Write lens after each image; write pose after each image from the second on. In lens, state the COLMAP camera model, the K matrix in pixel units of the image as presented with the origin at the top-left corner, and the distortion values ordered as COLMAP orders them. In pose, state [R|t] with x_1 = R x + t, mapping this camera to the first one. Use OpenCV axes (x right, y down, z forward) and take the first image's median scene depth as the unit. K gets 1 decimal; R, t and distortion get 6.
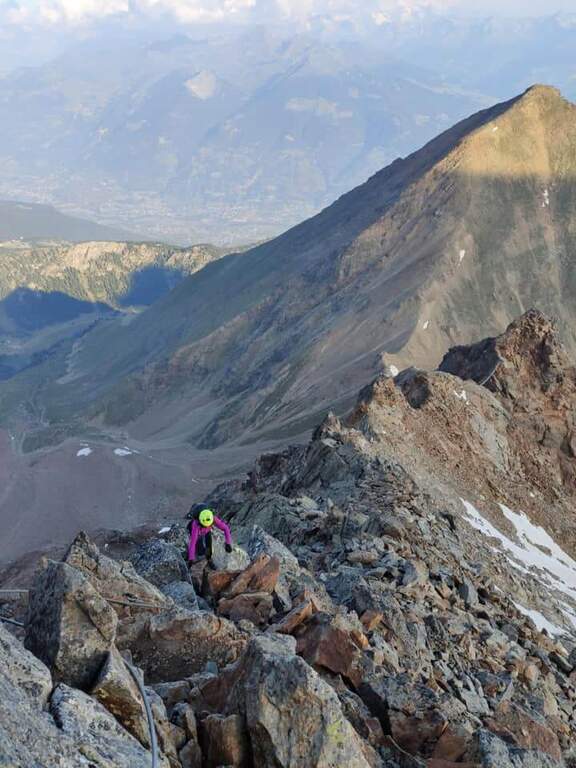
lens RADIAL K [[574.1, 0, 288.0], [0, 574.1, 384.0], [0, 0, 1]] dist [-0.015071, 0.002315]
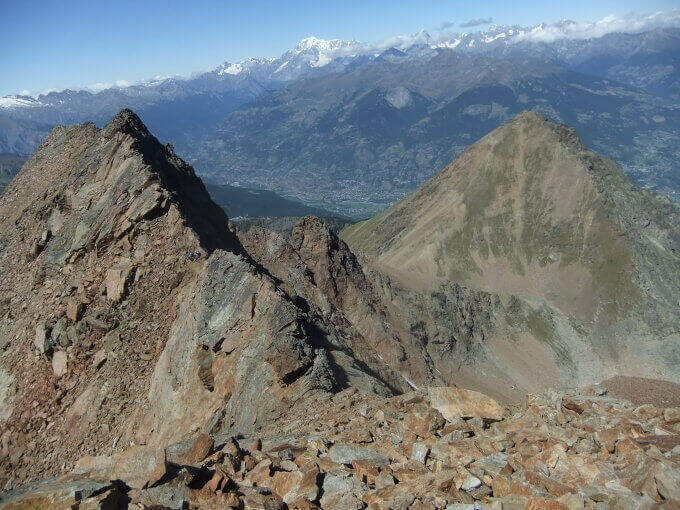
lens RADIAL K [[508.3, 0, 340.0], [0, 508.3, 255.0], [0, 0, 1]] dist [-0.015071, 0.002315]
pose [[0.967389, 0.028399, -0.251698, 0.348423], [-0.072465, 0.983191, -0.167584, 0.141112], [0.242708, 0.180358, 0.953186, -0.406944]]
